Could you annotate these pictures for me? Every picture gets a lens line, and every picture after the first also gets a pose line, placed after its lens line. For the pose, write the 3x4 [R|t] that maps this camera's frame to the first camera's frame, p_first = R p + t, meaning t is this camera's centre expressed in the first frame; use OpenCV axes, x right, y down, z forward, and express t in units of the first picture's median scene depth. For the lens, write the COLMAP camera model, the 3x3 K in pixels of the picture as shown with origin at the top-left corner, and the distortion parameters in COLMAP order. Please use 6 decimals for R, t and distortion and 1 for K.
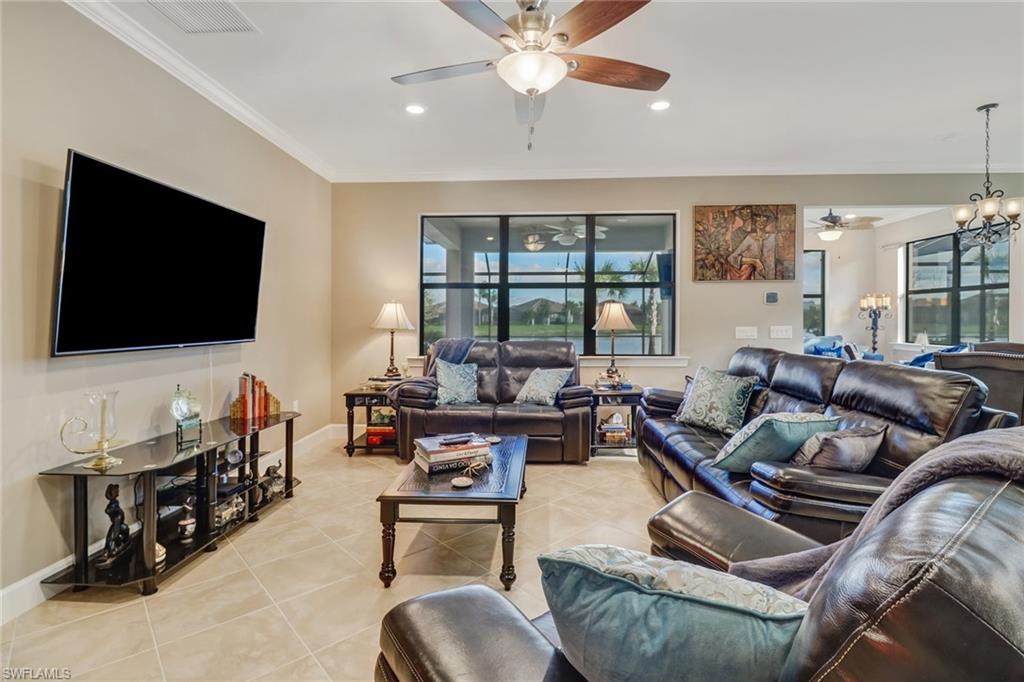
lens RADIAL K [[473.1, 0, 521.9], [0, 473.1, 316.2], [0, 0, 1]] dist [-0.010263, -0.000238]
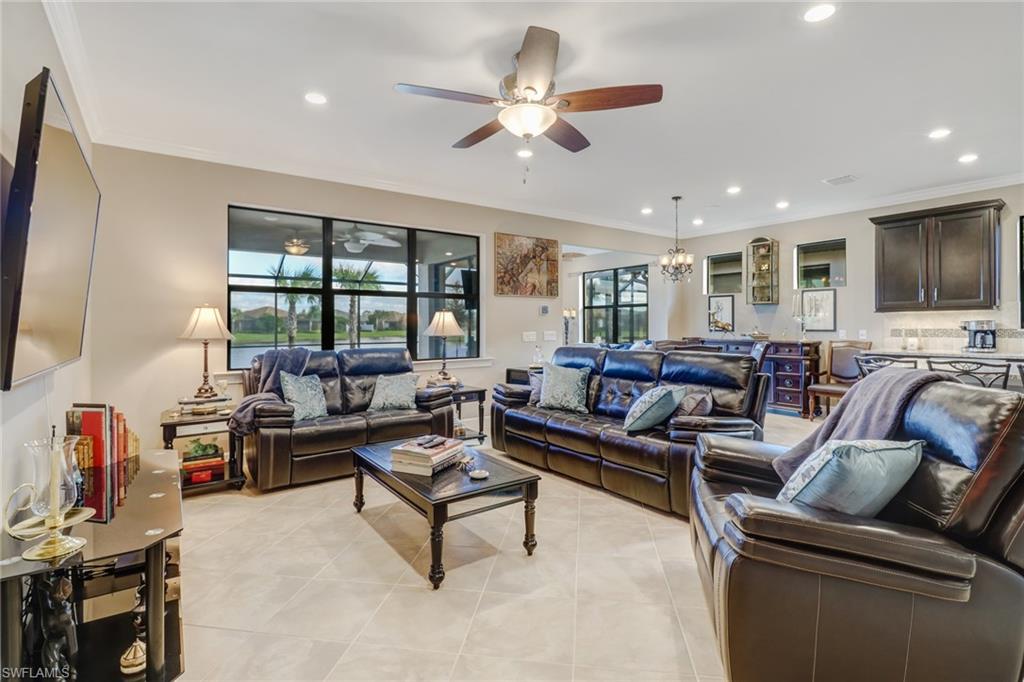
lens RADIAL K [[473.1, 0, 490.8], [0, 473.1, 324.5], [0, 0, 1]] dist [-0.010263, -0.000238]
pose [[0.792312, -0.000071, 0.610116, -0.388560], [-0.001316, 0.999997, 0.001827, -0.000853], [-0.610114, -0.002250, 0.792310, 0.052966]]
